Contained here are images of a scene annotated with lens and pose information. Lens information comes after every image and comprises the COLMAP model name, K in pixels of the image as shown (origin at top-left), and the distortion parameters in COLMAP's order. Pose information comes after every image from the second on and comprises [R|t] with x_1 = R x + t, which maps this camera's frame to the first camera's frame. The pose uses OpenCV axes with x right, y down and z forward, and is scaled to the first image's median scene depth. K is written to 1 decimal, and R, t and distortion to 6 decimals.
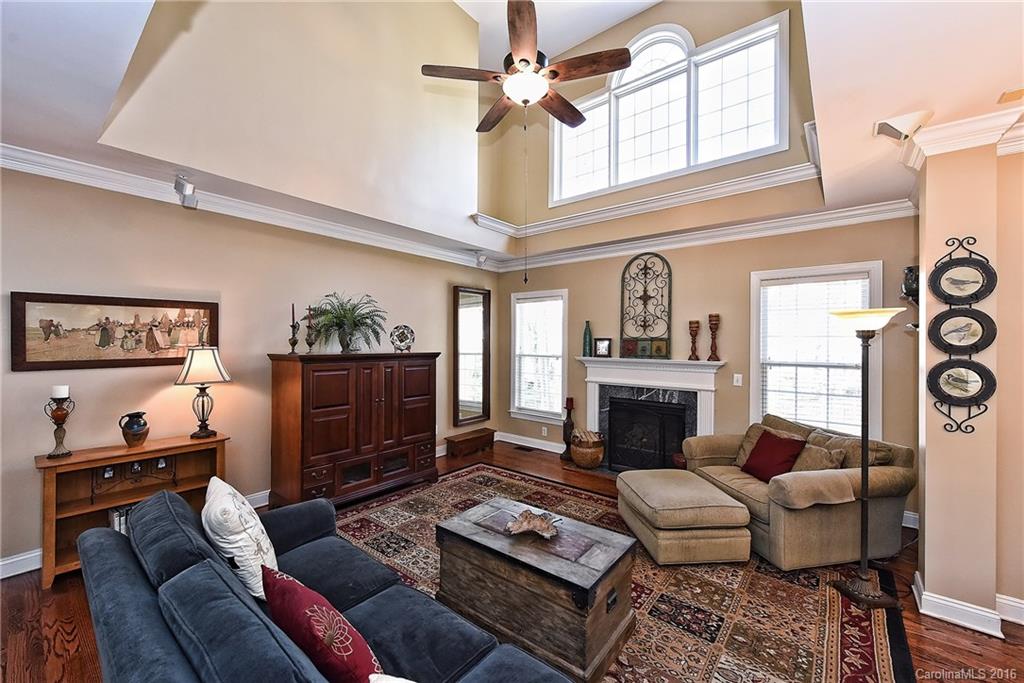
lens RADIAL K [[405.3, 0, 514.7], [0, 405.3, 341.6], [0, 0, 1]] dist [0.015235, -0.008943]
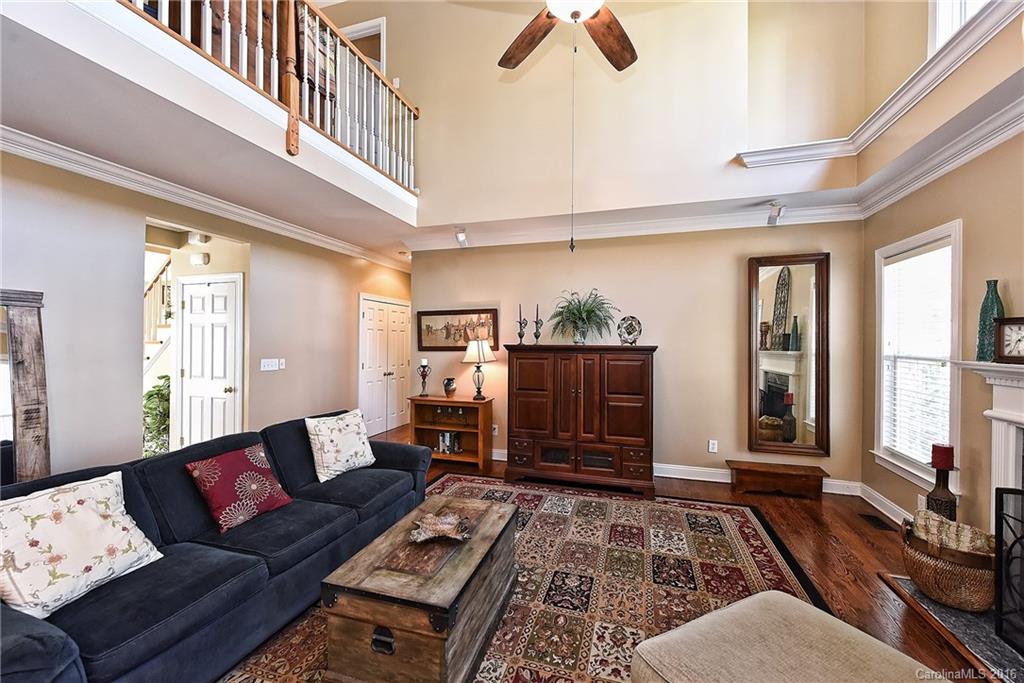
lens RADIAL K [[405.3, 0, 514.7], [0, 405.3, 341.6], [0, 0, 1]] dist [0.015235, -0.008943]
pose [[0.366042, -0.004698, -0.930587, 0.549893], [-0.001257, 0.999984, -0.005543, 0.025750], [0.930598, 0.003199, 0.366030, 0.480829]]
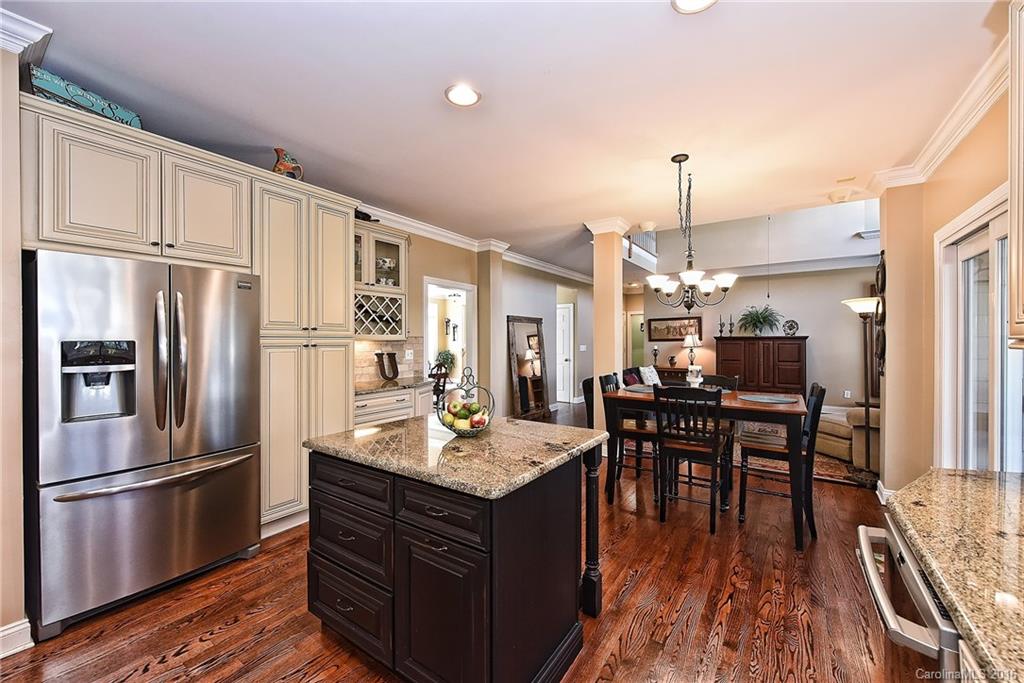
lens RADIAL K [[405.3, 0, 514.7], [0, 405.3, 341.6], [0, 0, 1]] dist [0.015235, -0.008943]
pose [[0.083624, -0.002896, -0.996493, 1.476565], [0.006724, 0.999975, -0.002342, 0.050878], [0.996475, -0.006504, 0.083642, -0.307993]]
